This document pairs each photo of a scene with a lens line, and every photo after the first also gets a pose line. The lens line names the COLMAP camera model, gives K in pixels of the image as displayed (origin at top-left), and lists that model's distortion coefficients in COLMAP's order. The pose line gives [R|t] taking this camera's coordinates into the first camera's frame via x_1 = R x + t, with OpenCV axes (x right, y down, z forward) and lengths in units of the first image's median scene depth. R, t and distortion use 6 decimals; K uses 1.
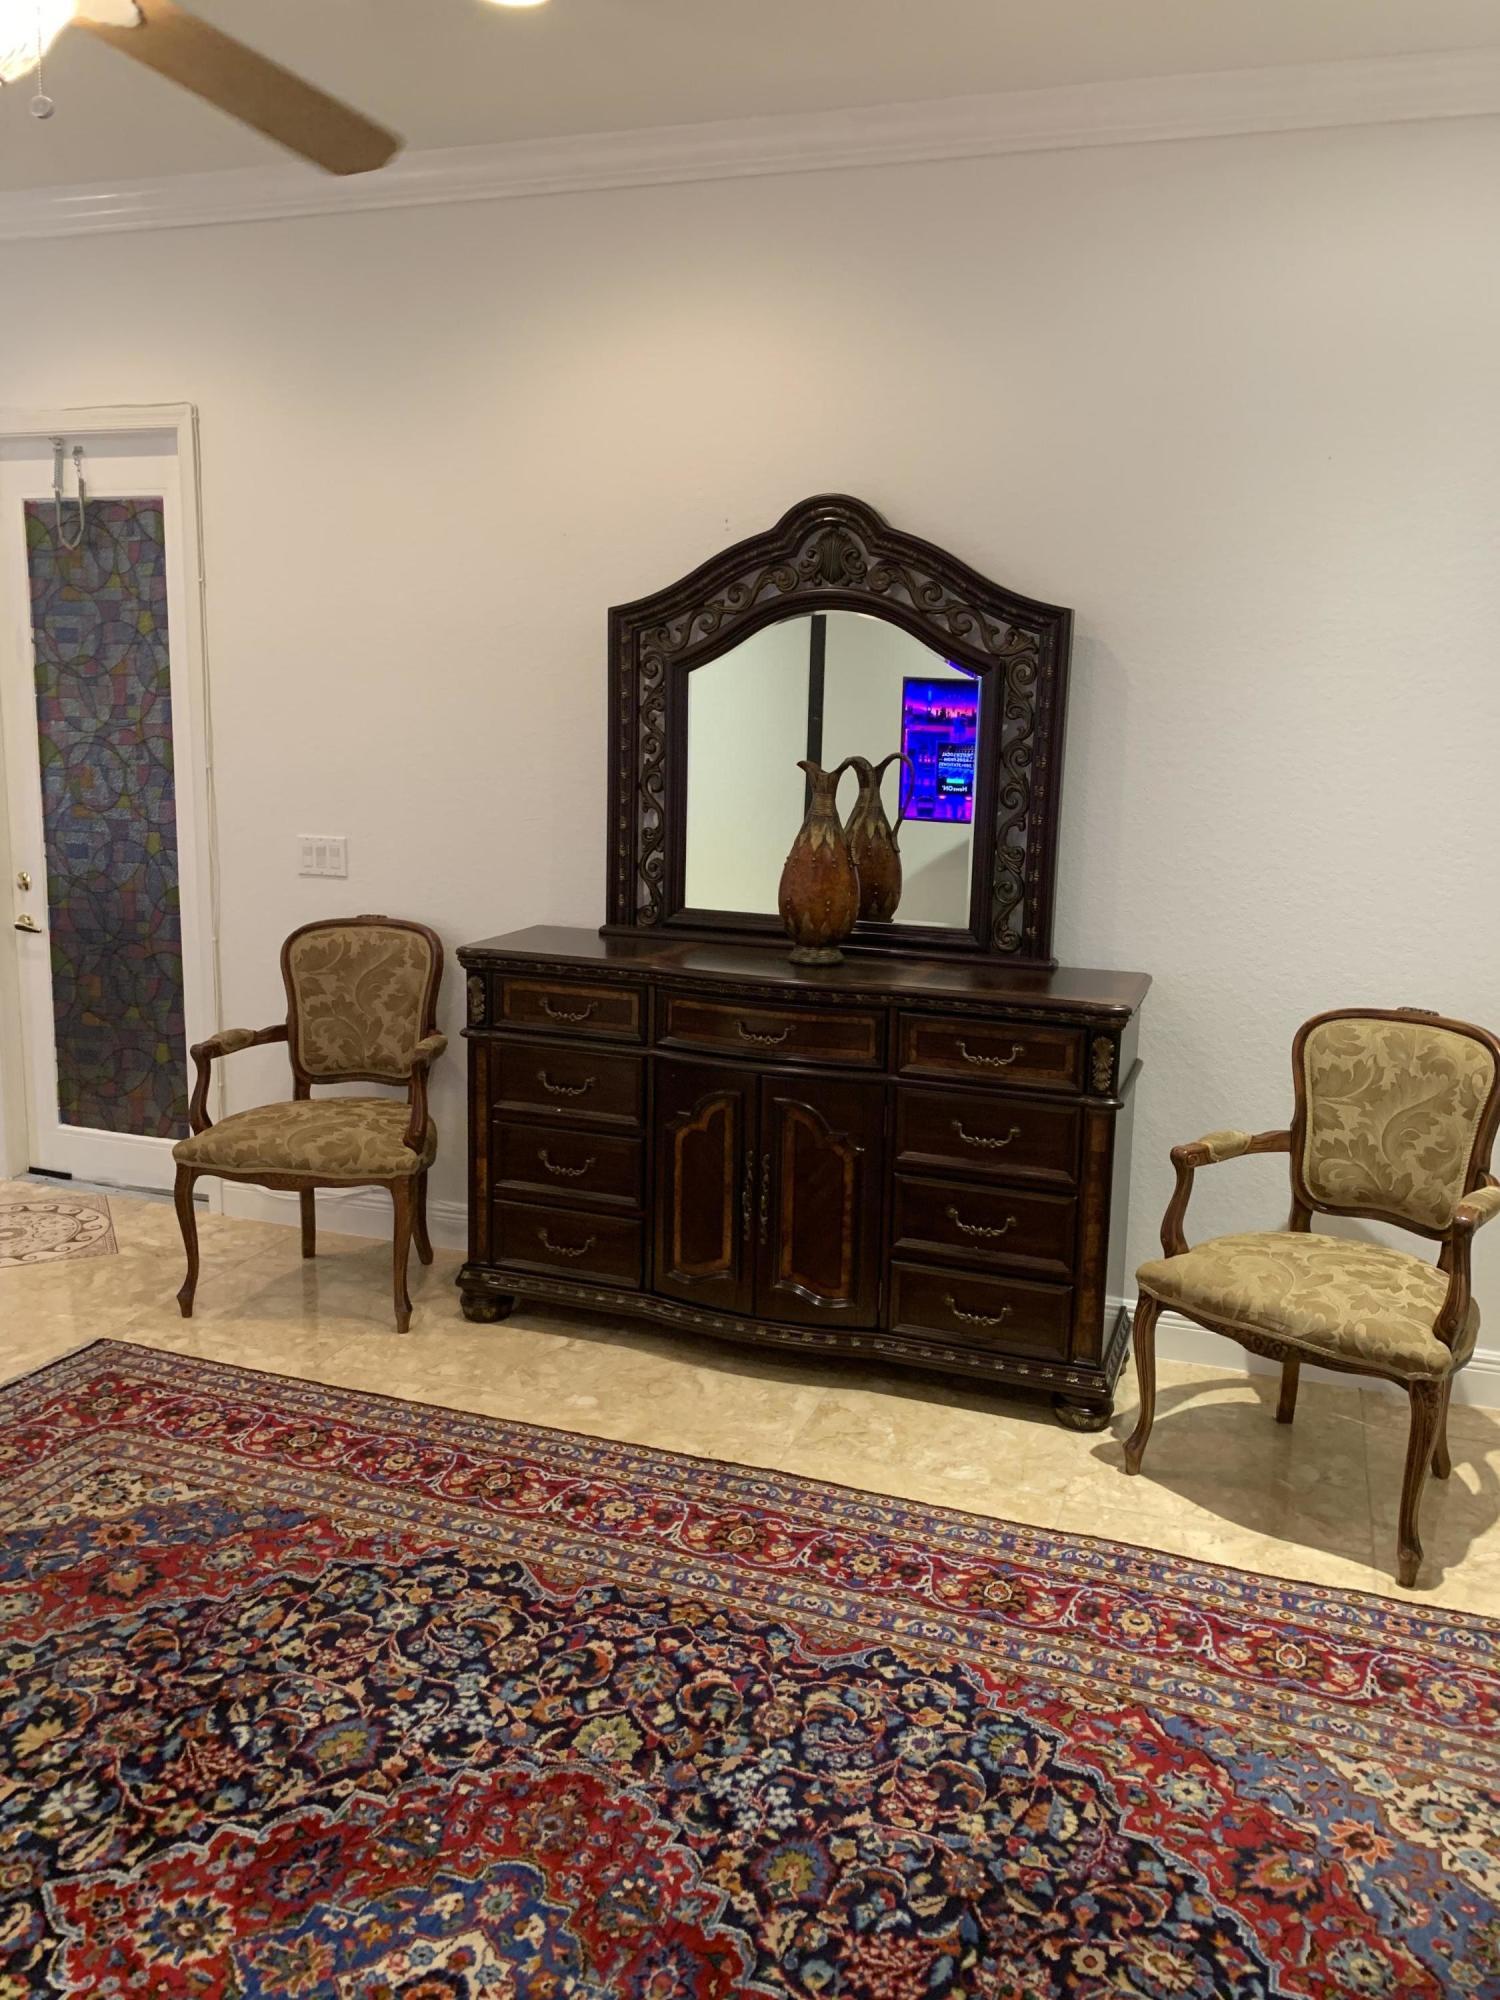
lens RADIAL K [[1524.2, 0, 753.8], [0, 1524.2, 1000.1], [0, 0, 1]] dist [0.026759, -0.032188]
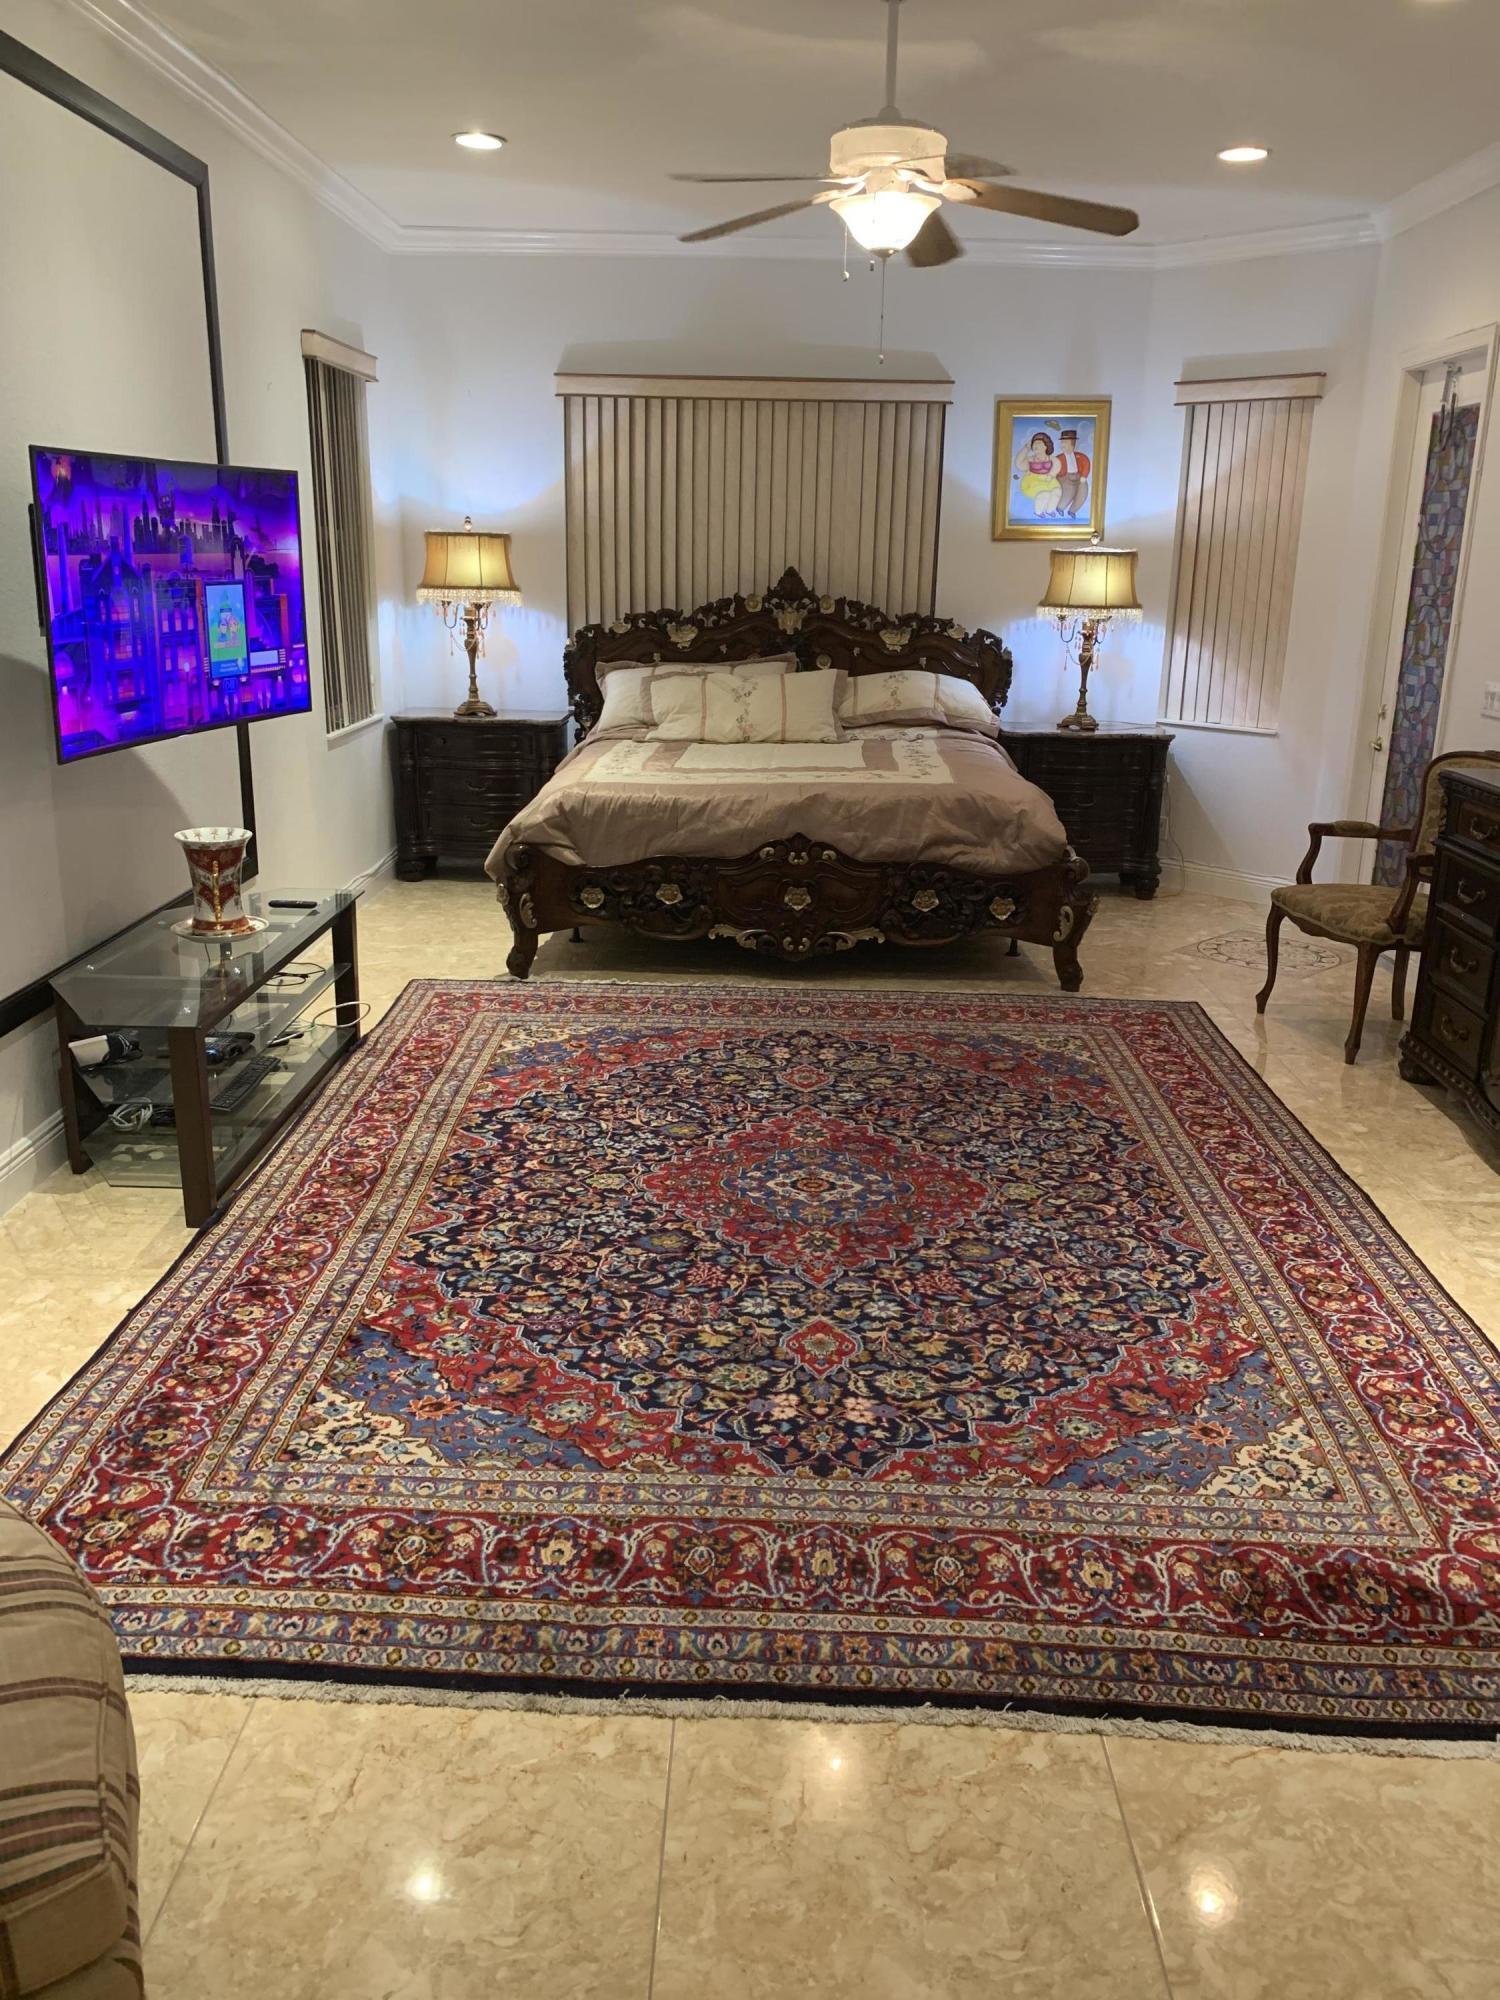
lens RADIAL K [[1524.2, 0, 745.1], [0, 1524.2, 996.7], [0, 0, 1]] dist [0.026759, -0.032188]
pose [[0.297006, 0.245414, -0.922800, 1.173246], [-0.192332, 0.961977, 0.193930, 0.018415], [0.935305, 0.119886, 0.332914, 0.138257]]
